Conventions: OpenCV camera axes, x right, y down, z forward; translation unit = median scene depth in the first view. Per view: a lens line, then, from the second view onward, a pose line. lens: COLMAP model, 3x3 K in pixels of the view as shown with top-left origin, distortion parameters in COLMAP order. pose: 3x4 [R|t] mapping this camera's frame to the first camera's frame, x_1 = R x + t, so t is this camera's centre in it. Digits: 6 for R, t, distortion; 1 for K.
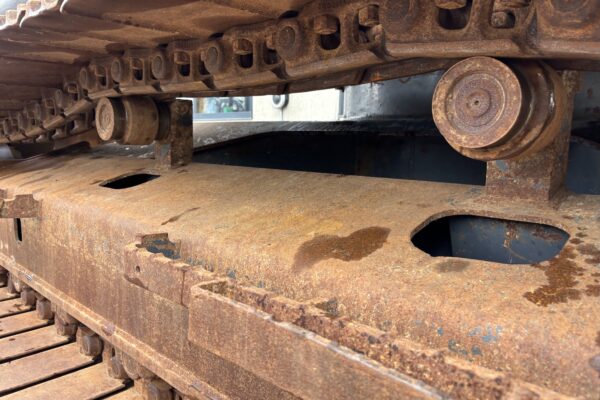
lens RADIAL K [[452.5, 0, 300.0], [0, 452.5, 200.0], [0, 0, 1]] dist [0.020957, 0.010798]
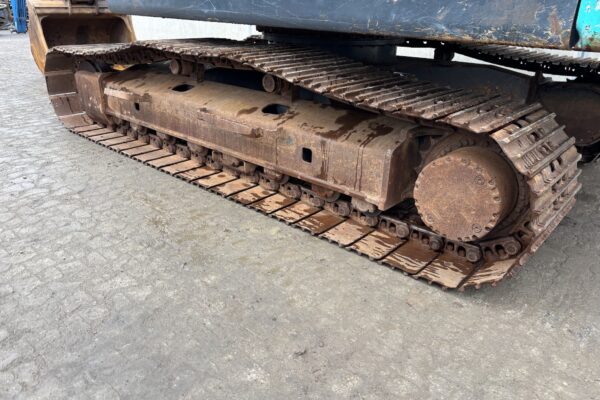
lens RADIAL K [[452.5, 0, 300.0], [0, 452.5, 200.0], [0, 0, 1]] dist [0.020957, 0.010798]
pose [[0.999103, -0.007396, 0.041706, 0.325987], [-0.004373, 0.961366, 0.275239, -0.226932], [-0.042130, -0.275174, 0.960471, -2.810681]]
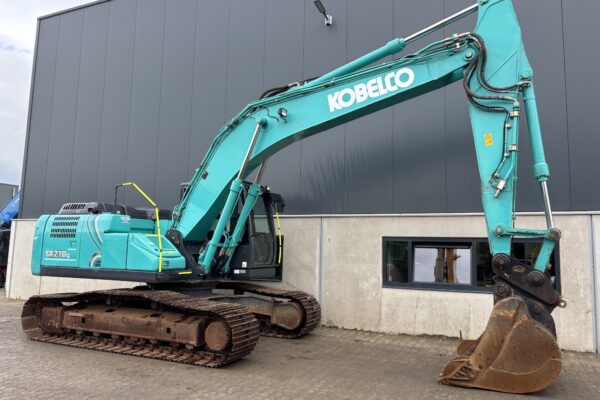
lens RADIAL K [[452.5, 0, 300.0], [0, 452.5, 200.0], [0, 0, 1]] dist [0.020957, 0.010798]
pose [[0.951871, 0.046662, 0.302925, 0.172512], [0.028641, 0.970477, -0.239486, 0.077146], [-0.305157, 0.236636, 0.922433, -8.484923]]
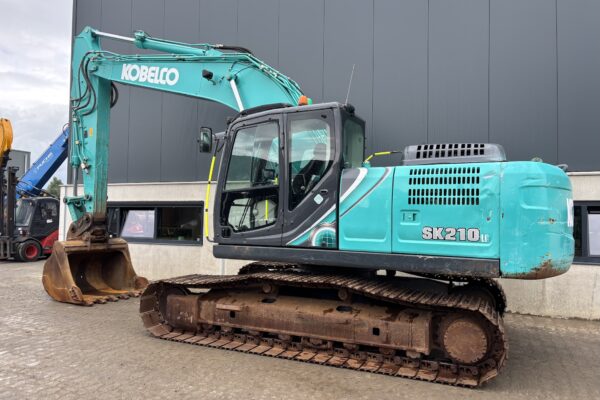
lens RADIAL K [[452.5, 0, 300.0], [0, 452.5, 200.0], [0, 0, 1]] dist [0.020957, 0.010798]
pose [[0.942001, 0.016564, 0.335202, -2.411847], [0.039900, 0.986170, -0.160860, -0.441307], [-0.333231, 0.164905, 0.928312, -5.138596]]
